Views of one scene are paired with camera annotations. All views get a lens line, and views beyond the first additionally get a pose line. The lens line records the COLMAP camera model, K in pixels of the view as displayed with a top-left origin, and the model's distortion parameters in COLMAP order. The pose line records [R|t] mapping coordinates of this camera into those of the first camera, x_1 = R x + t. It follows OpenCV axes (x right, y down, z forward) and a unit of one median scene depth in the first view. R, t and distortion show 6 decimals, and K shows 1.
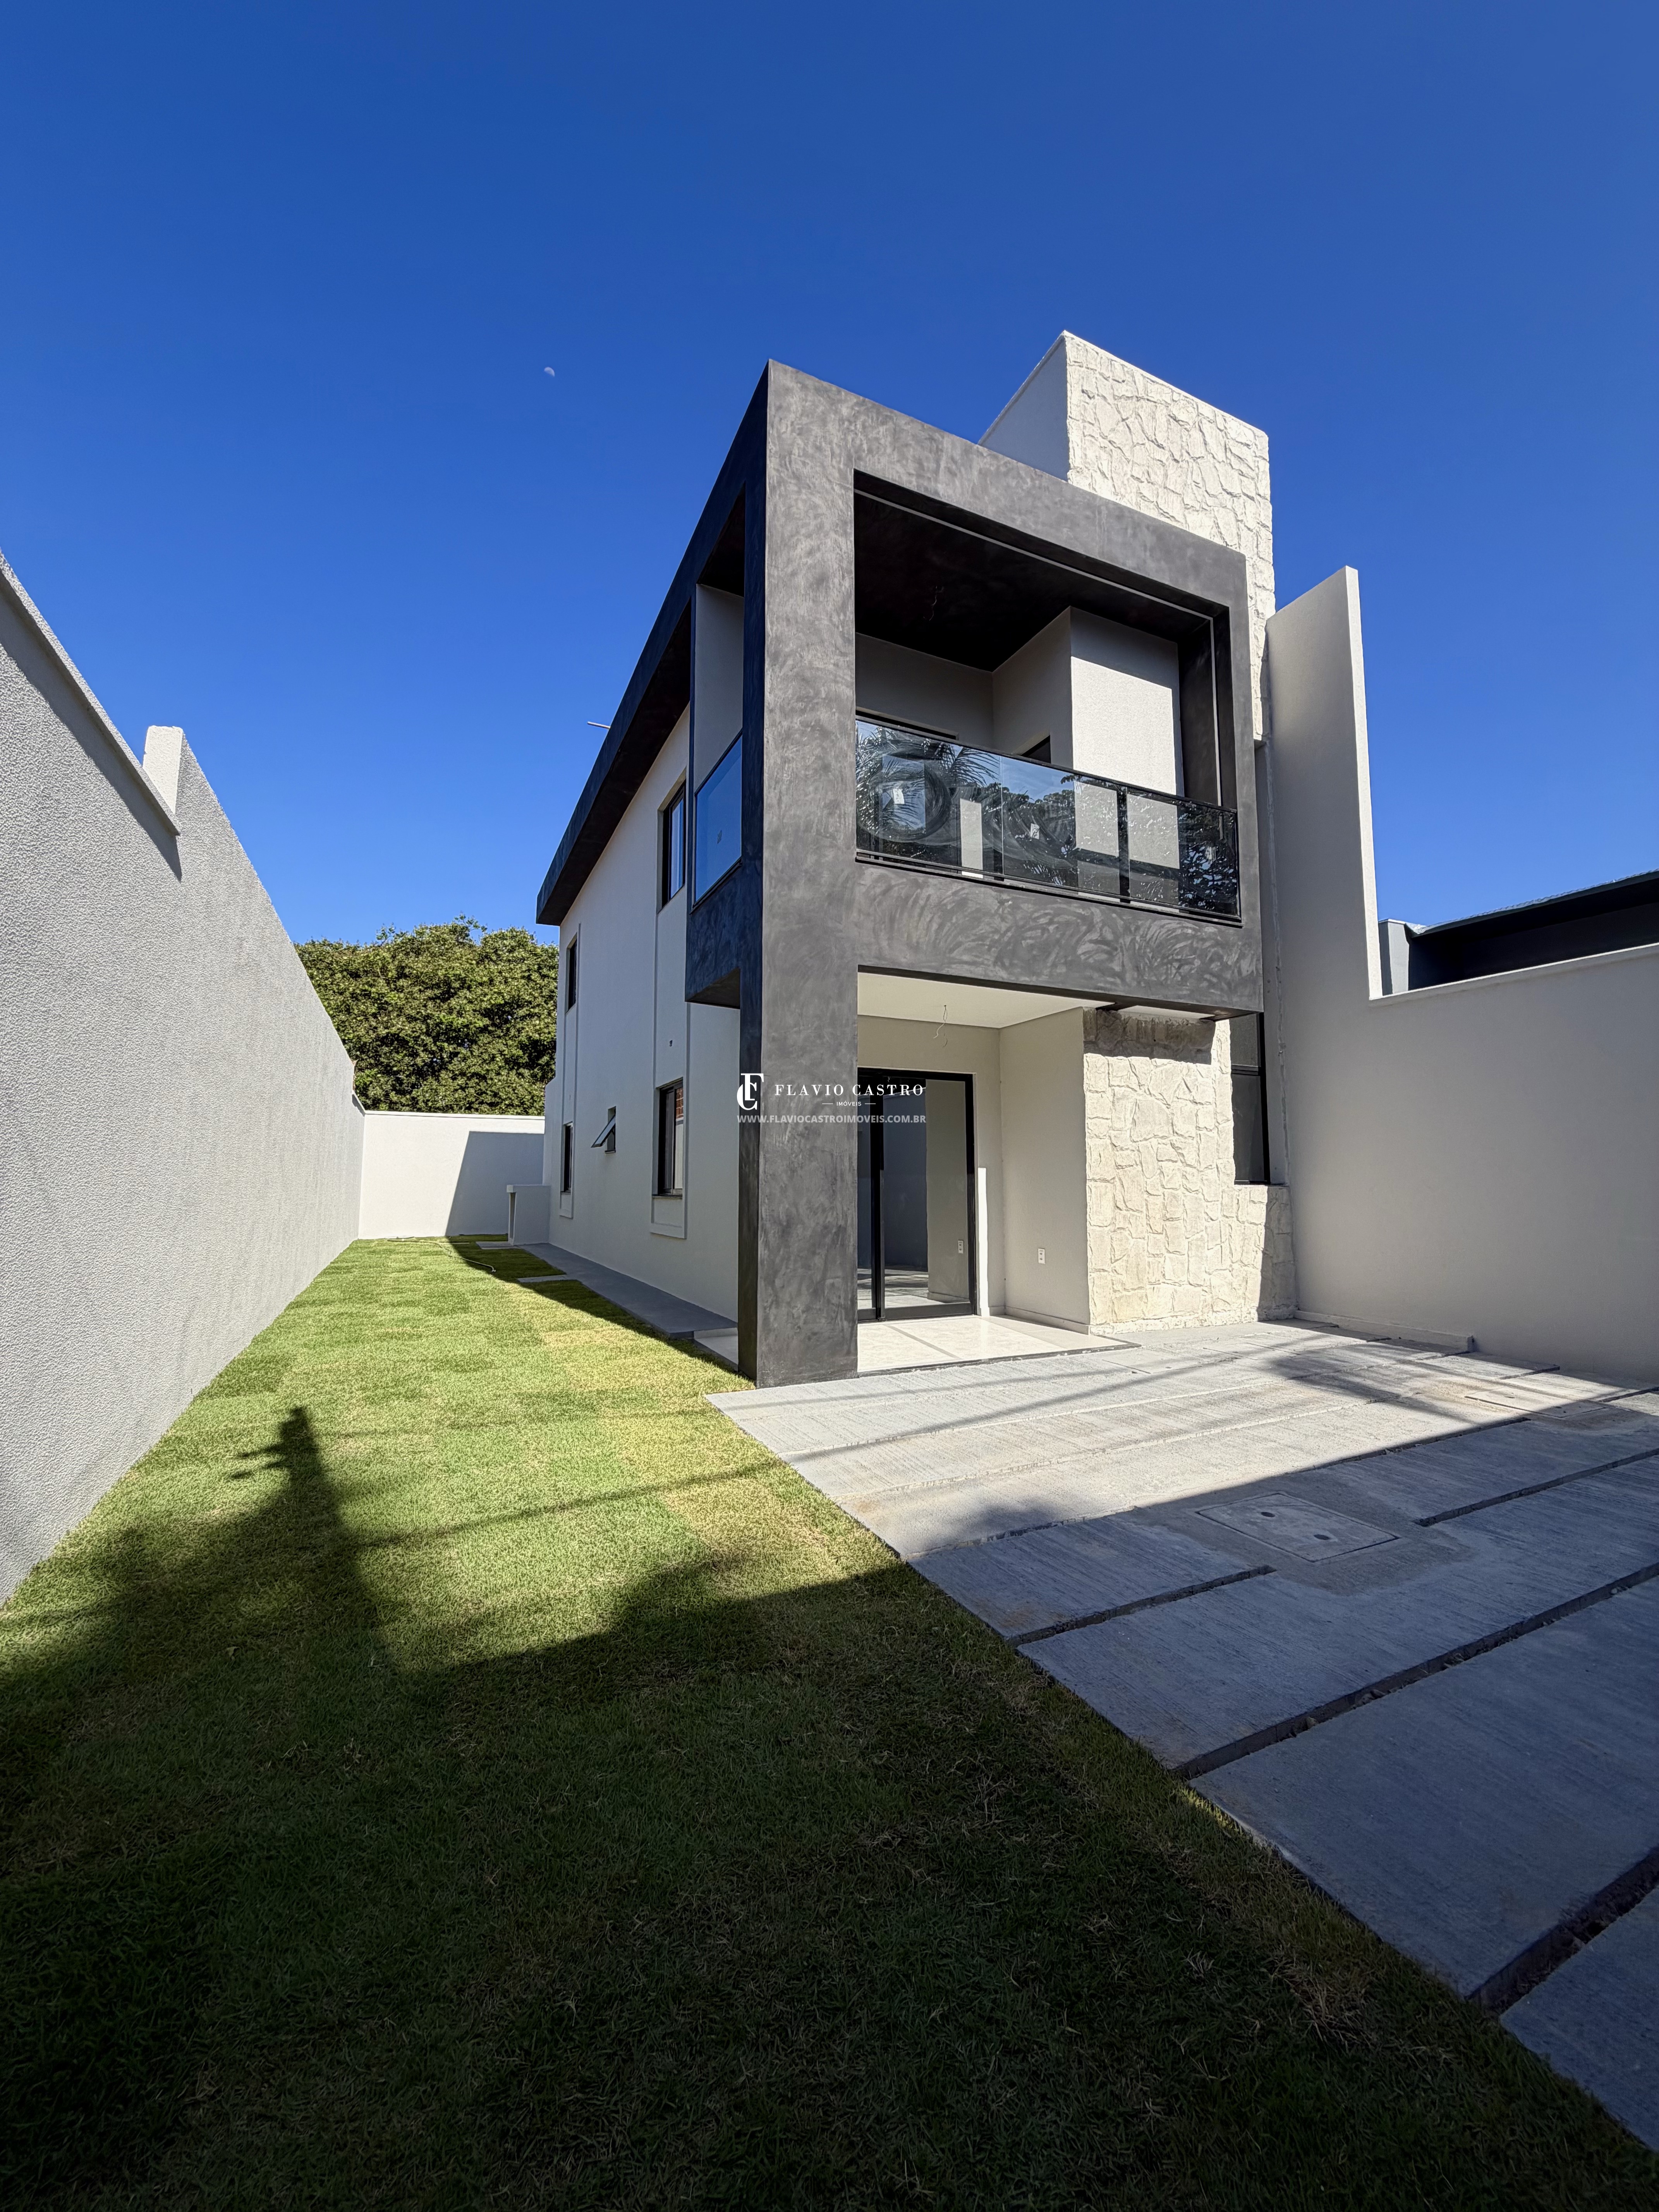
lens RADIAL K [[881.8, 0, 828.5], [0, 881.8, 1107.4], [0, 0, 1]] dist [-0.000035, -0.000225]
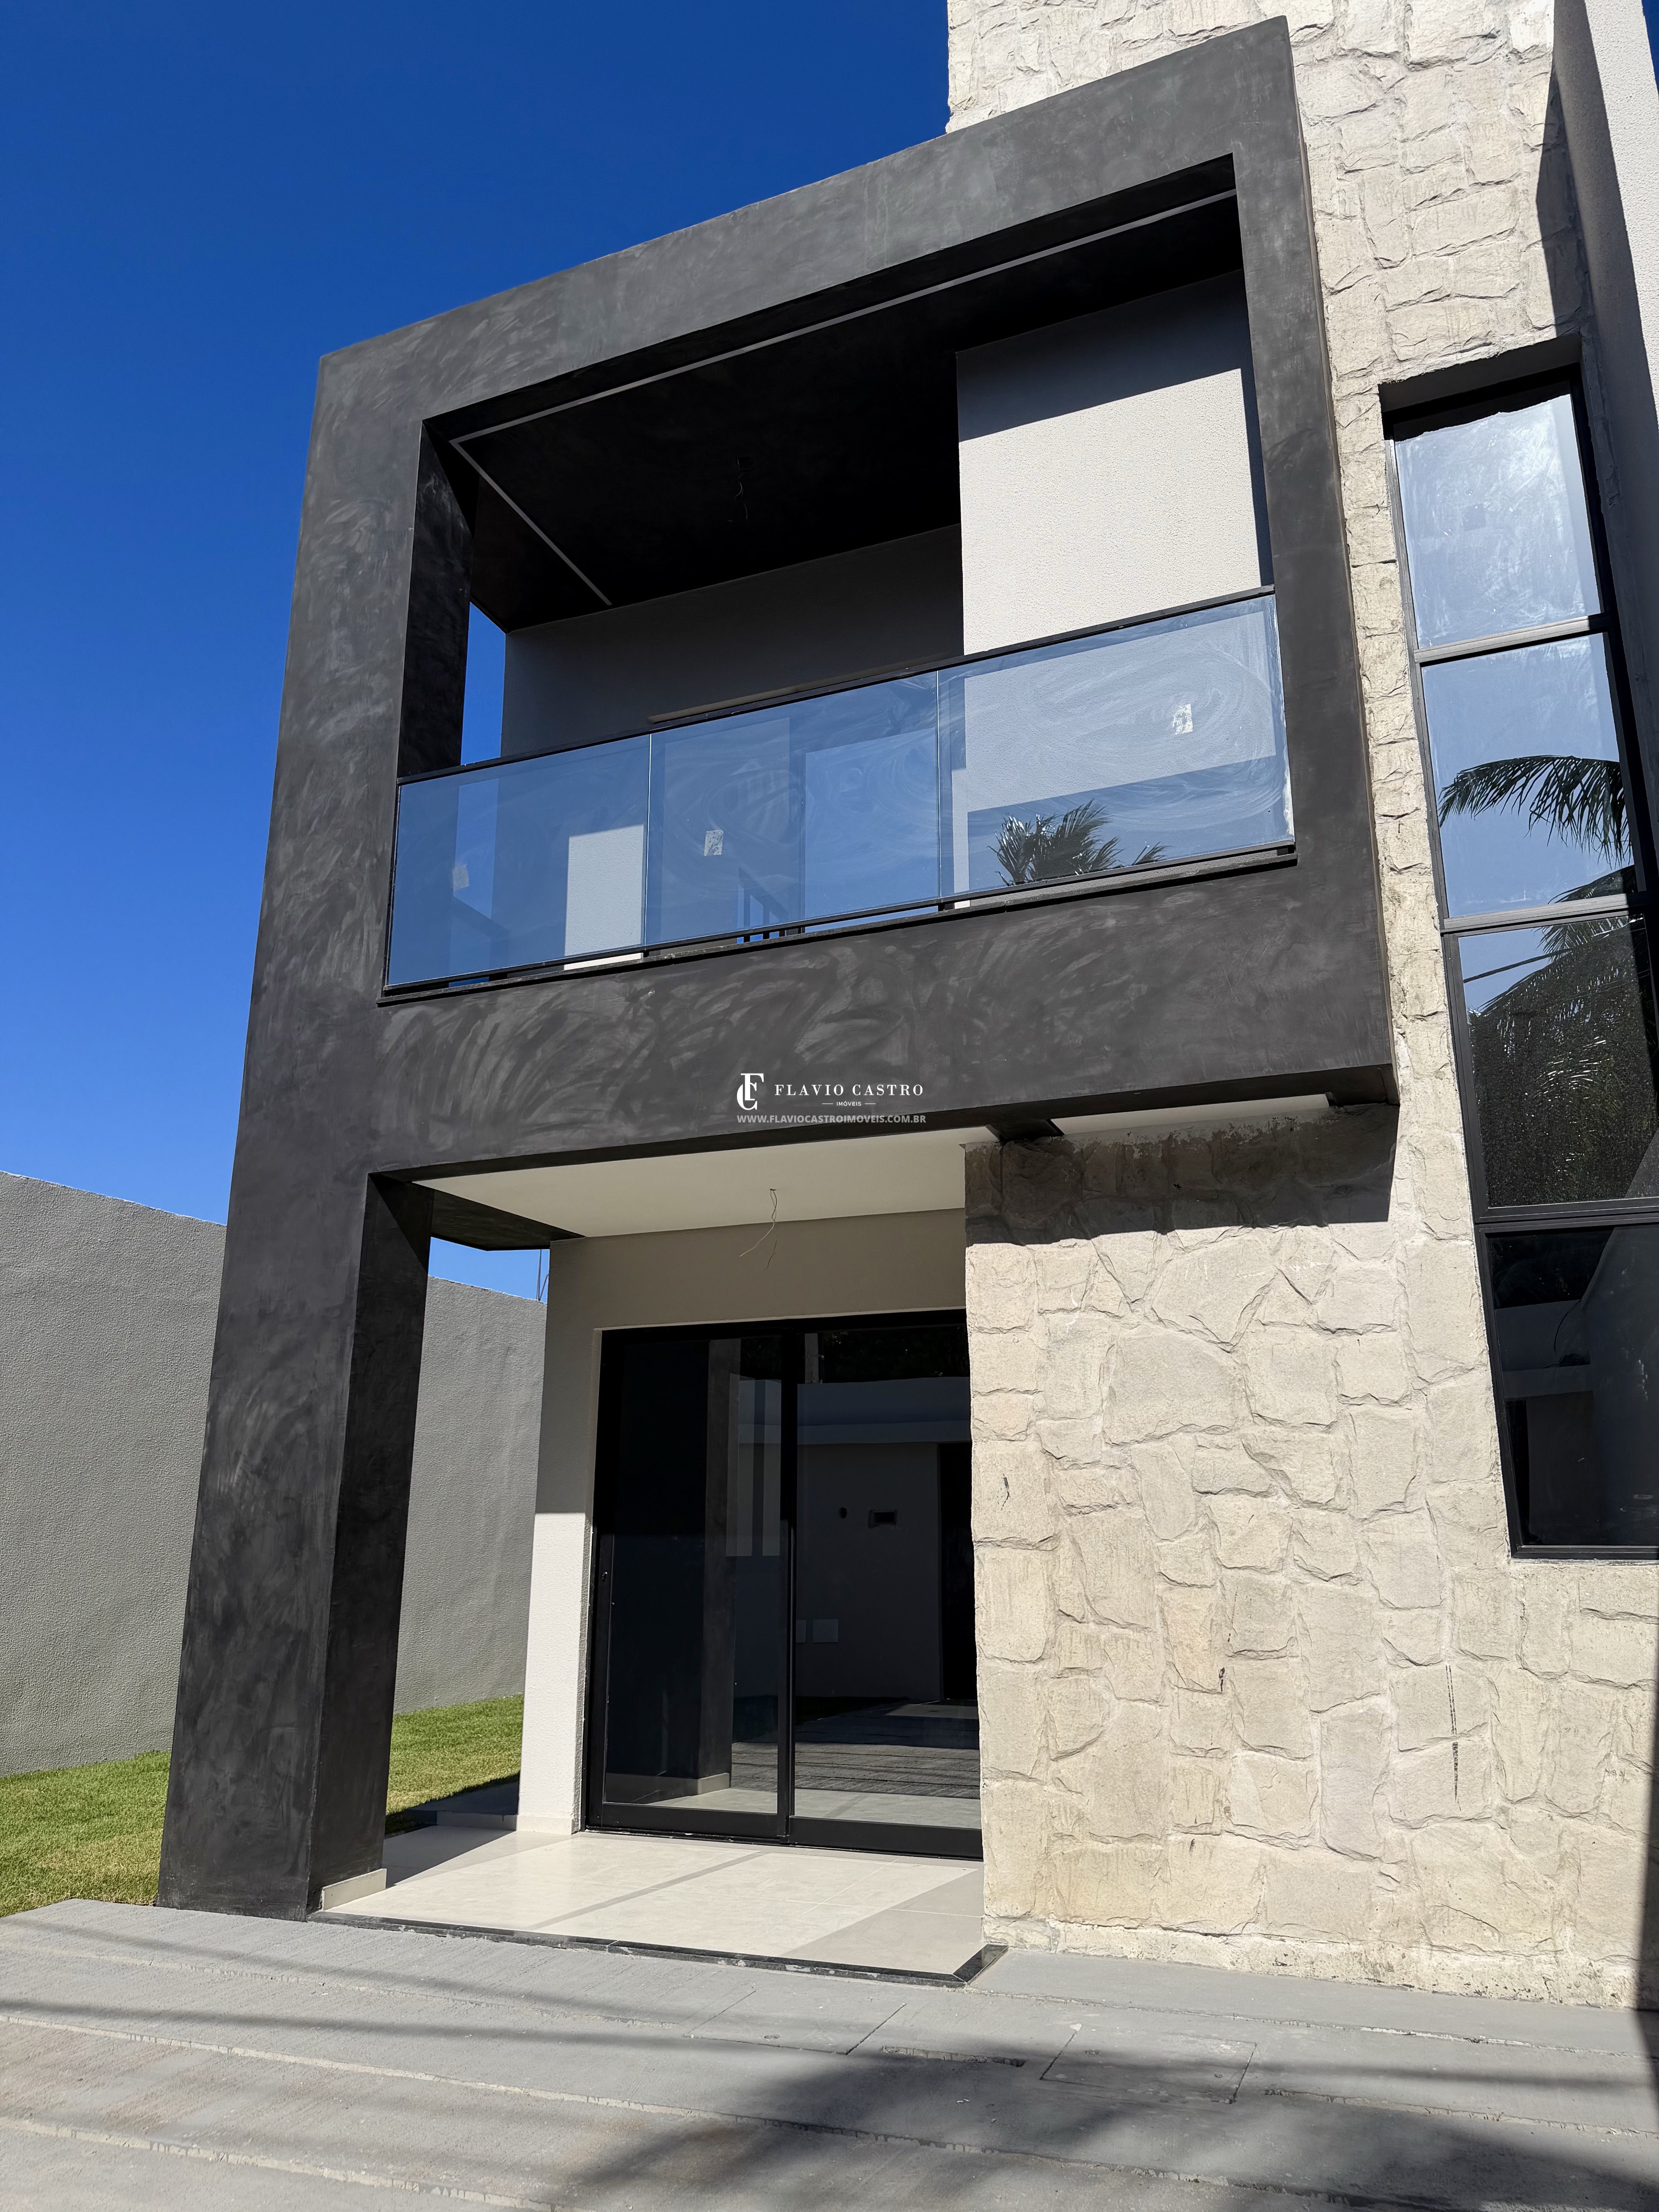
lens RADIAL K [[1564.2, 0, 829.5], [0, 1564.2, 1106.0], [0, 0, 1]] dist [0.037843, -0.052709]
pose [[0.676968, -0.197711, -0.708961, 0.722957], [0.065284, 0.975579, -0.209725, 0.026328], [0.733112, 0.095693, 0.673342, 0.365909]]
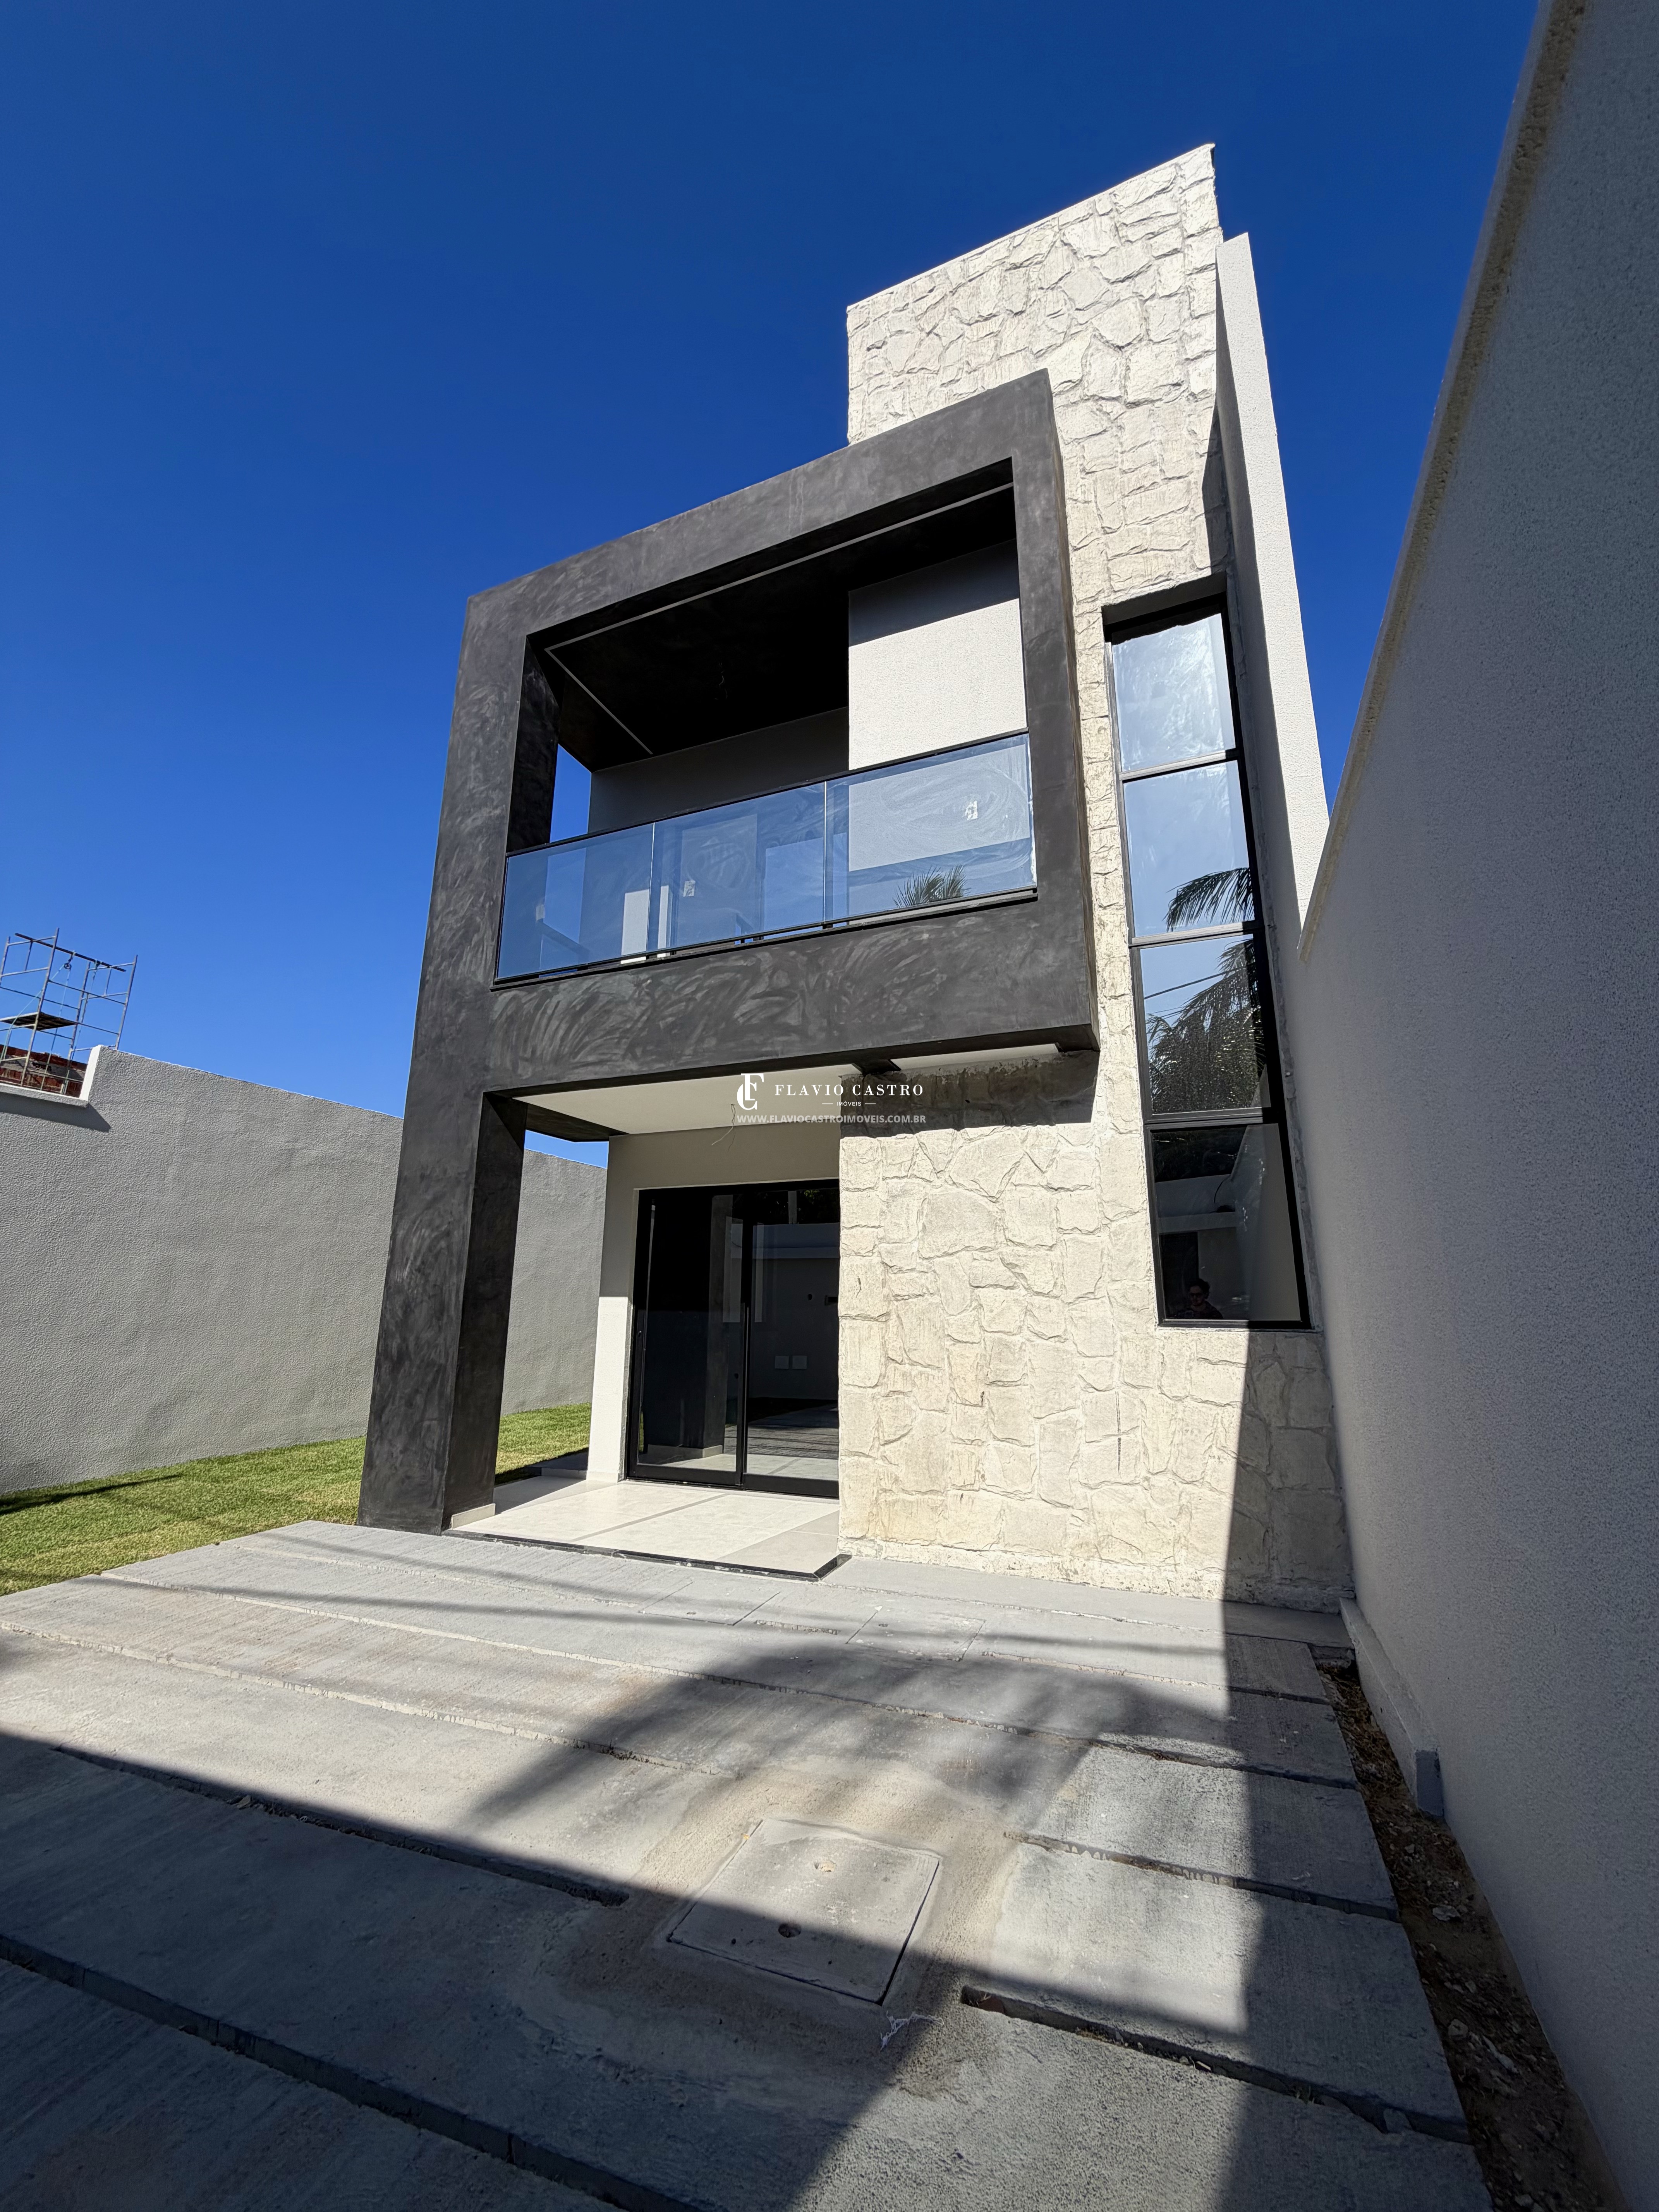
lens RADIAL K [[881.8, 0, 828.5], [0, 881.8, 1107.4], [0, 0, 1]] dist [-0.000035, -0.000225]
pose [[0.675920, -0.163445, -0.718622, 0.718684], [0.058574, 0.983927, -0.168694, 0.031482], [0.734643, 0.071931, 0.674630, 0.444050]]
